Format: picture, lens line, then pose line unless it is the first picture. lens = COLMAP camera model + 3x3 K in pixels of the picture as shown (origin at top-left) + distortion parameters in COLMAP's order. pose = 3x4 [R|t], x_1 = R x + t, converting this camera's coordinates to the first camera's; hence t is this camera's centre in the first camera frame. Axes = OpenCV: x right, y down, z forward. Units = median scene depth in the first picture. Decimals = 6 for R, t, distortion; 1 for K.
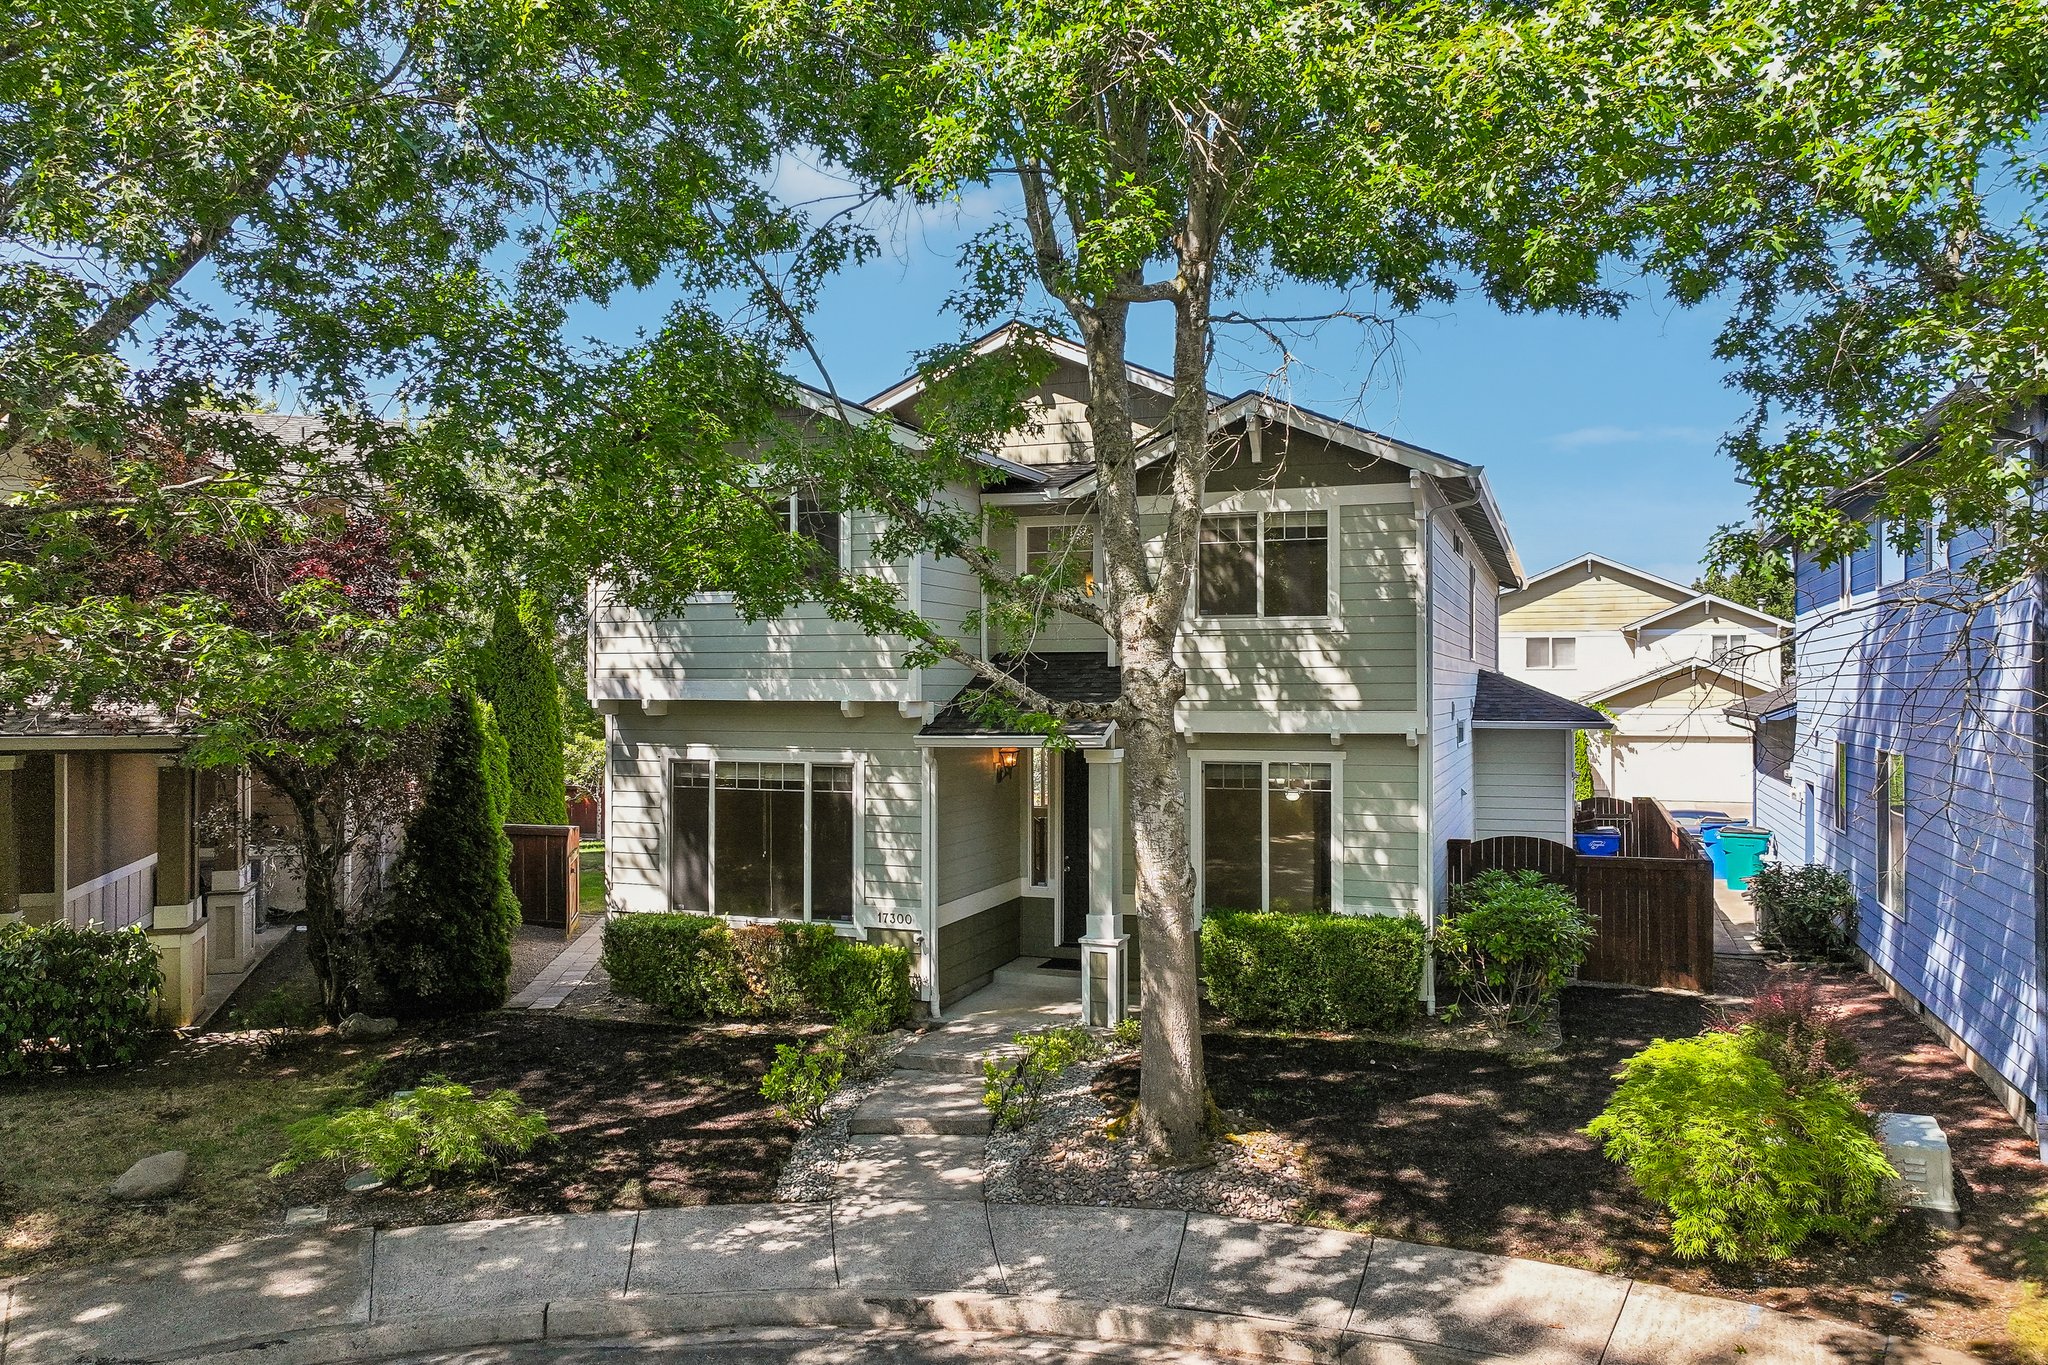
lens RADIAL K [[1442.4, 0, 1030.9], [0, 1442.4, 688.1], [0, 0, 1]] dist [-0.002088, 0.017734]
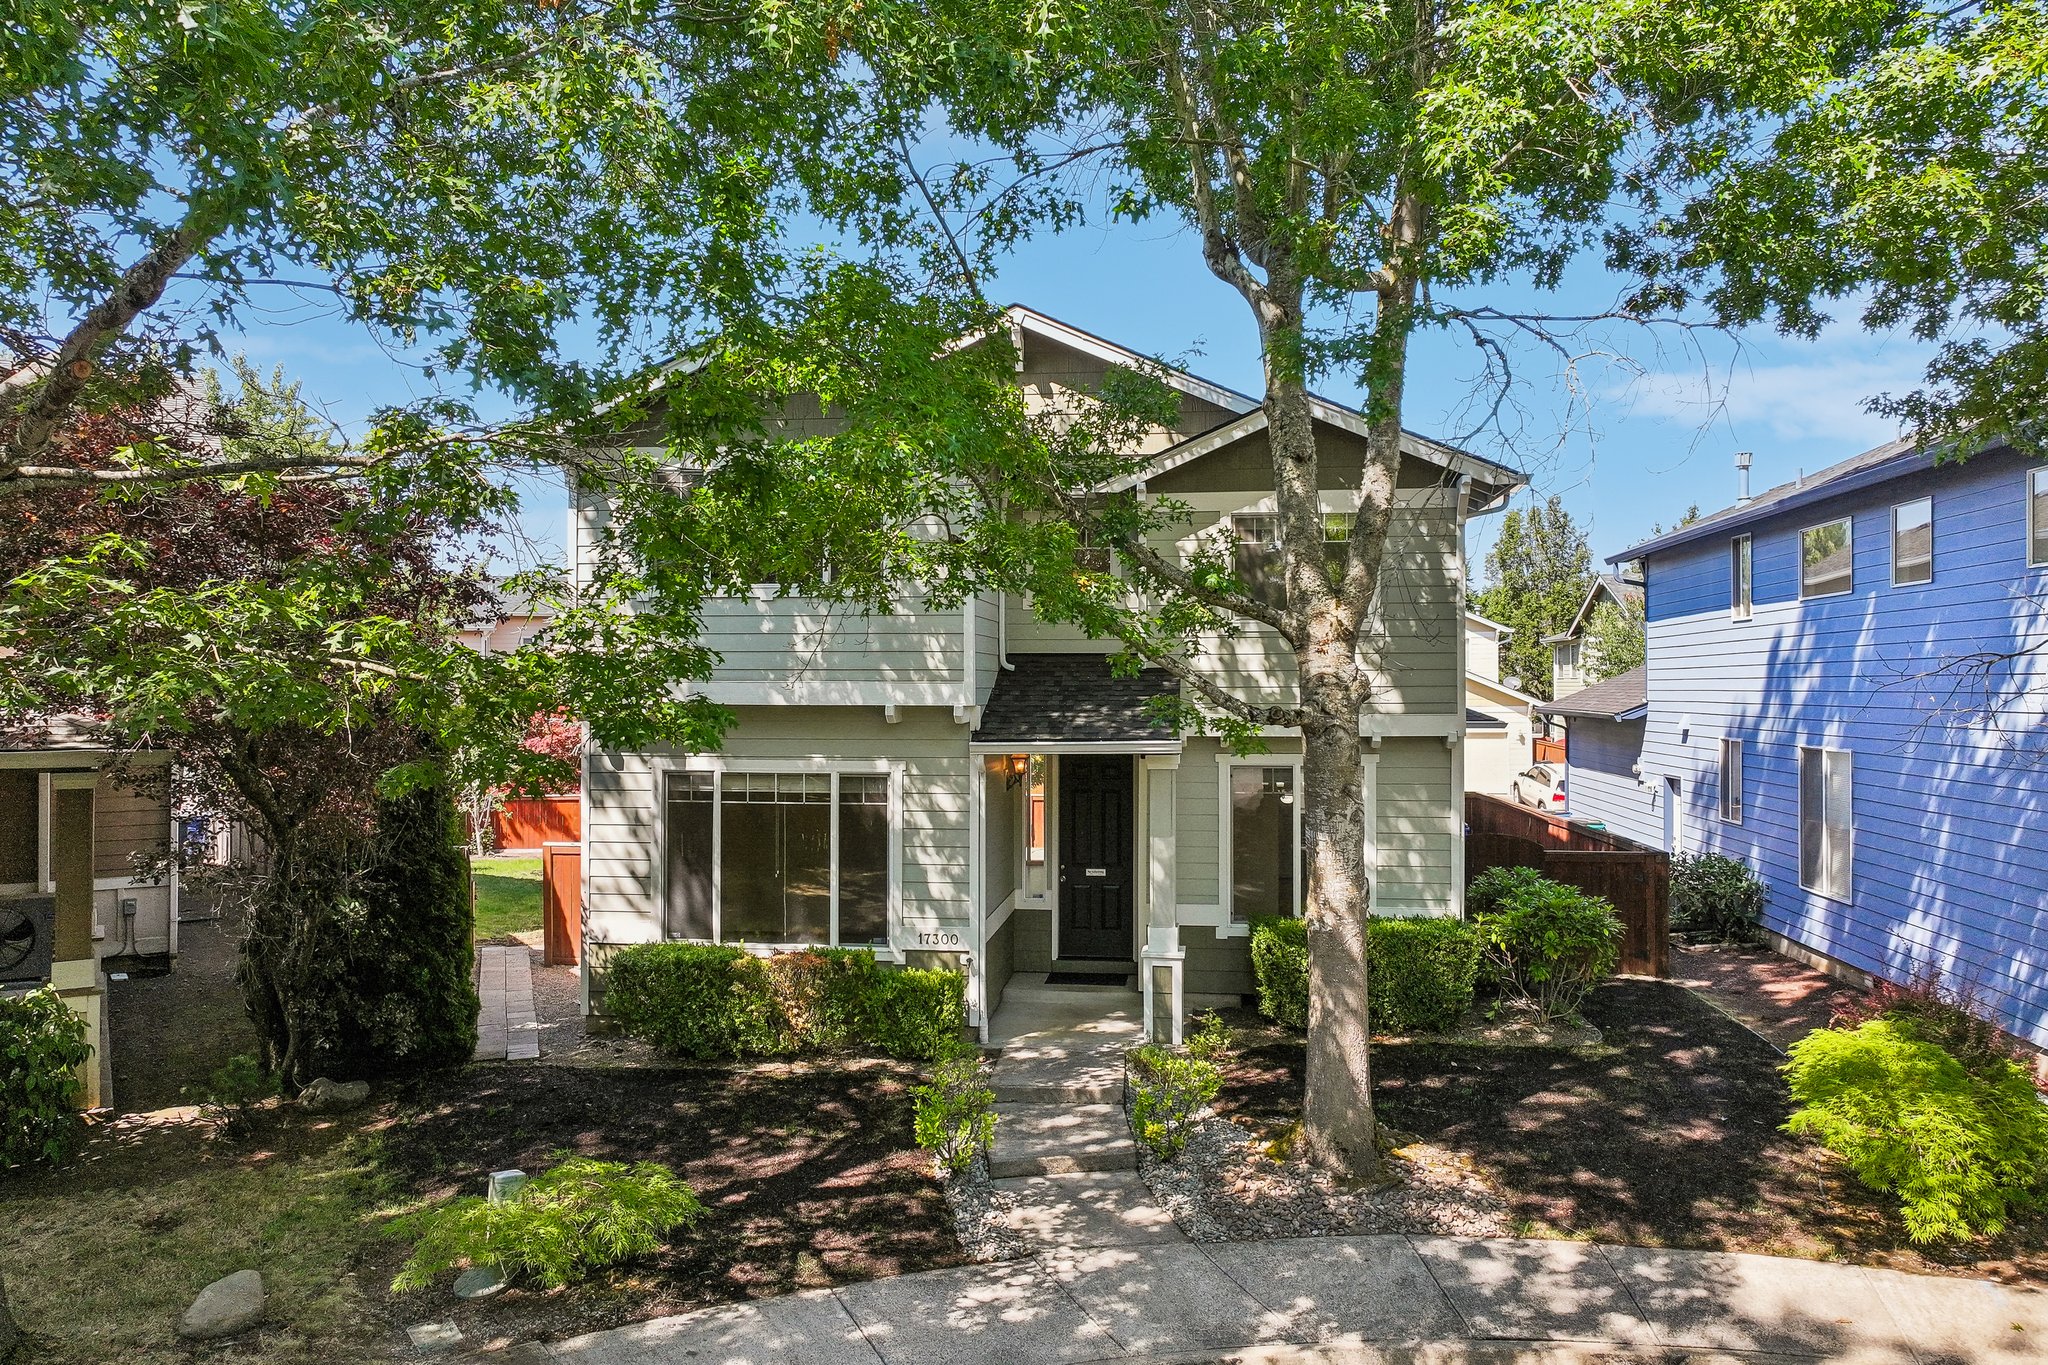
lens RADIAL K [[1442.4, 0, 1028.5], [0, 1442.4, 684.1], [0, 0, 1]] dist [-0.002088, 0.017734]
pose [[0.972454, 0.000347, 0.233093, -0.314283], [-0.000036, 0.999999, -0.001341, -0.004378], [-0.233094, 0.001296, 0.972453, 0.101725]]
